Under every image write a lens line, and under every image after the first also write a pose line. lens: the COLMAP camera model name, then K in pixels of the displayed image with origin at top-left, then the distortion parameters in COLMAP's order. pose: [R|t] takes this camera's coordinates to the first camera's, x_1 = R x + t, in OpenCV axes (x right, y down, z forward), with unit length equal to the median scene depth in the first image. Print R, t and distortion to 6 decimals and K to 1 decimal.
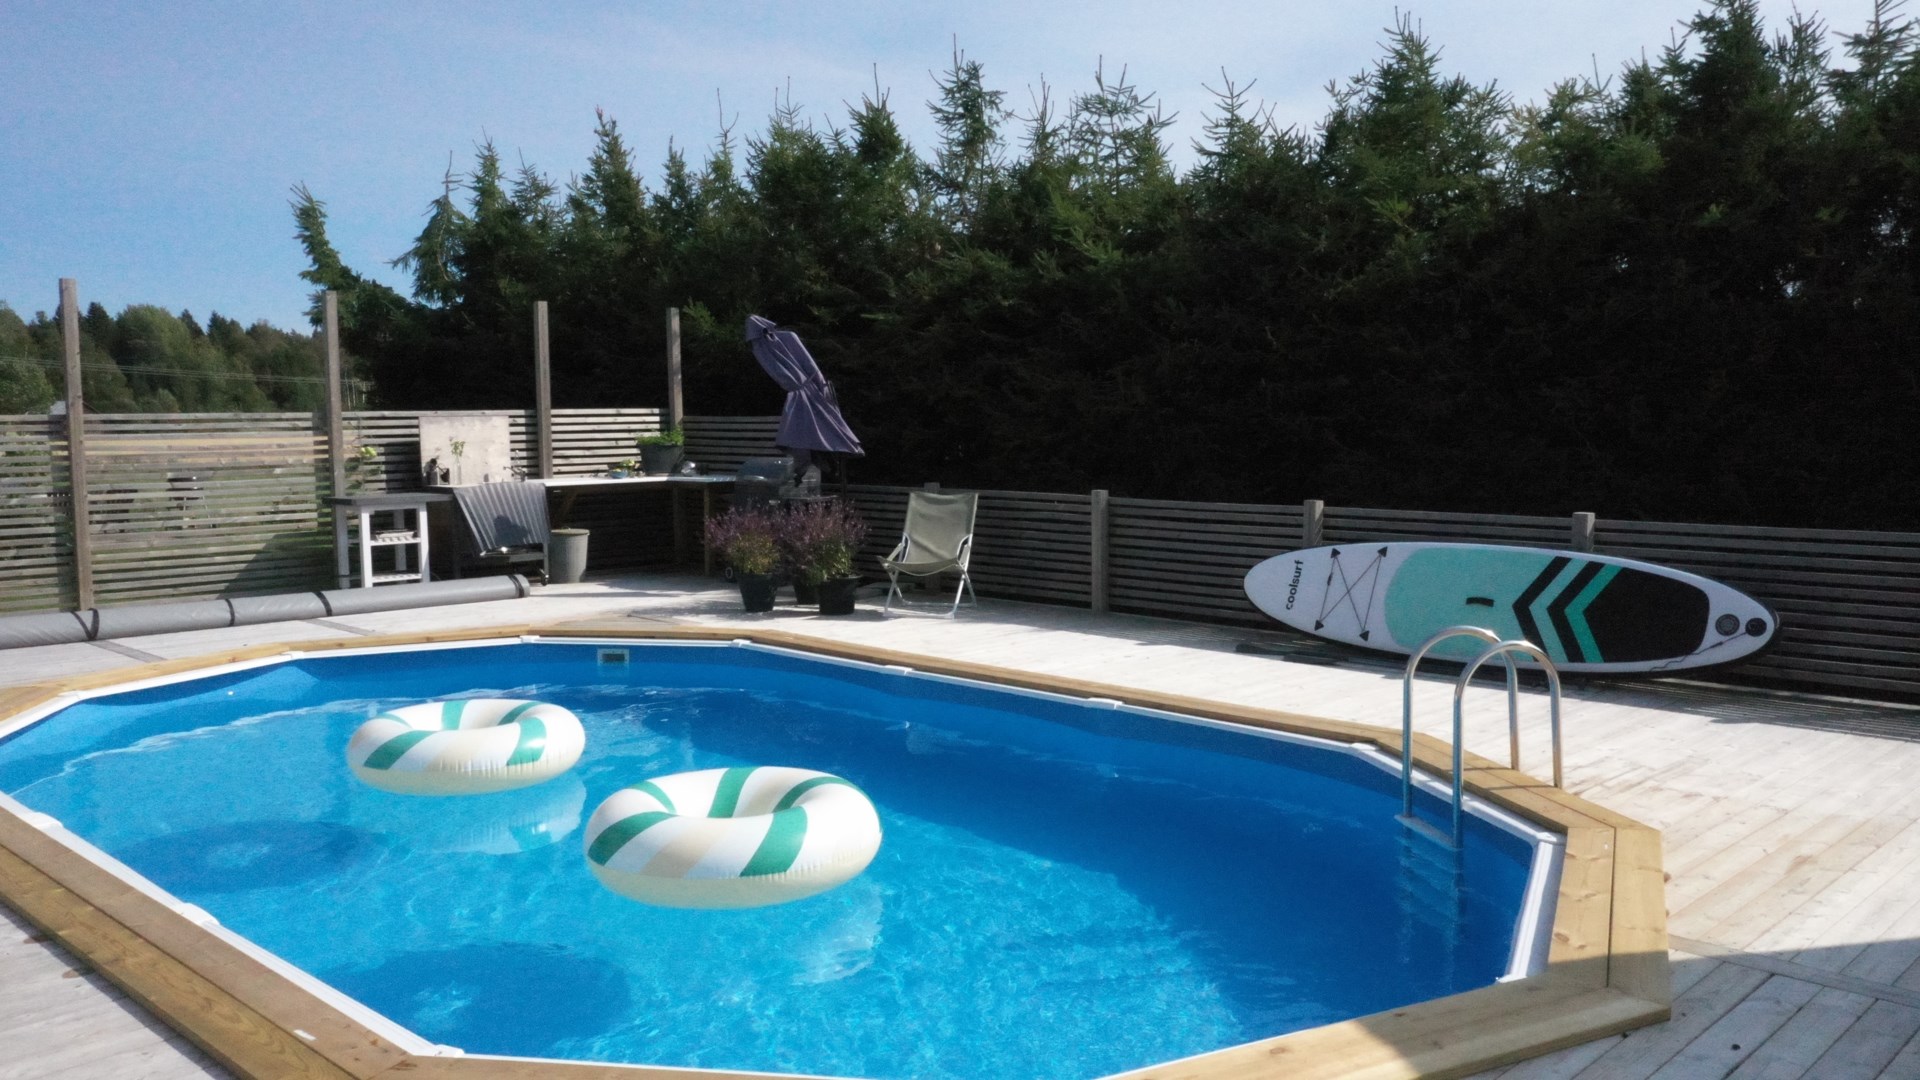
lens RADIAL K [[1546.8, 0, 953.7], [0, 1546.8, 552.3], [0, 0, 1]] dist [-0.006343, 0.023473]
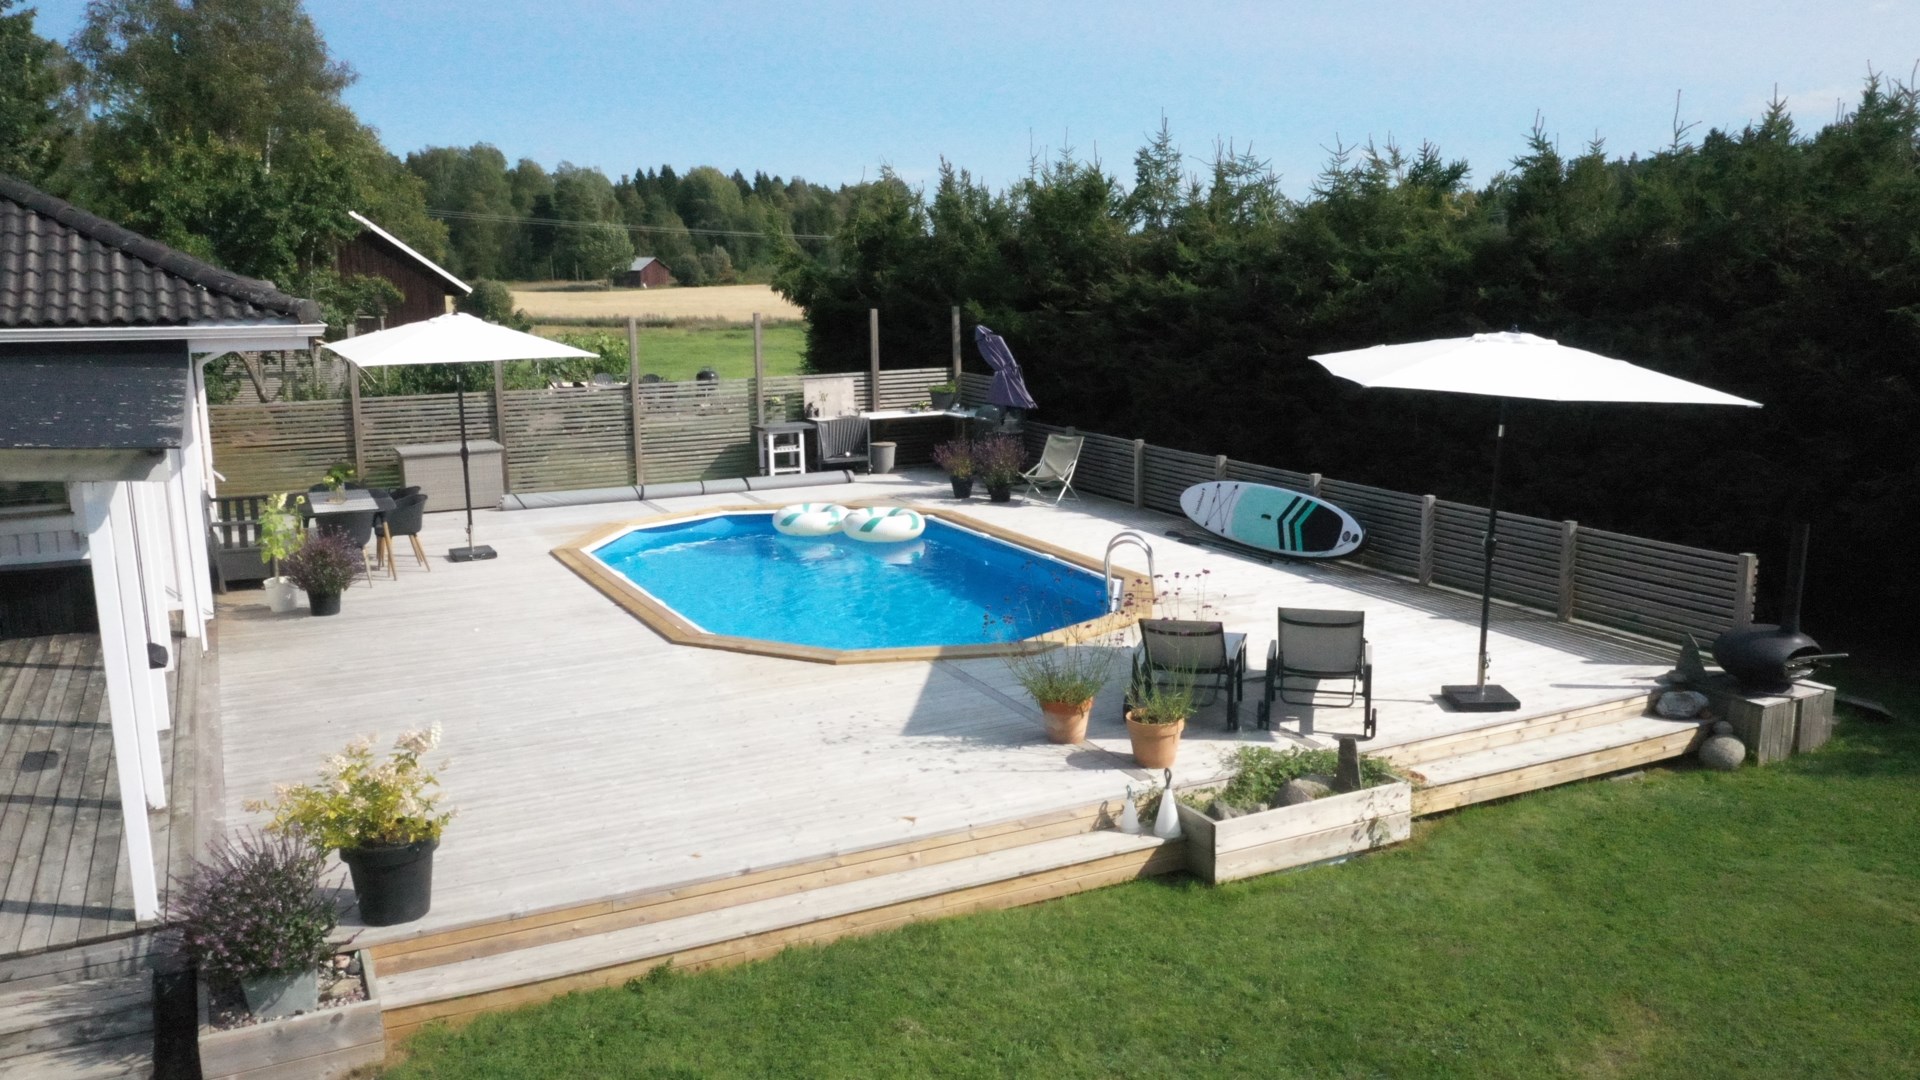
lens RADIAL K [[1546.8, 0, 897.0], [0, 1546.8, 545.4], [0, 0, 1]] dist [-0.006343, 0.023473]
pose [[0.936039, 0.056338, -0.347358, 0.406989], [-0.022156, 0.994578, 0.101607, -0.083267], [0.351199, -0.087412, 0.932211, -0.683116]]
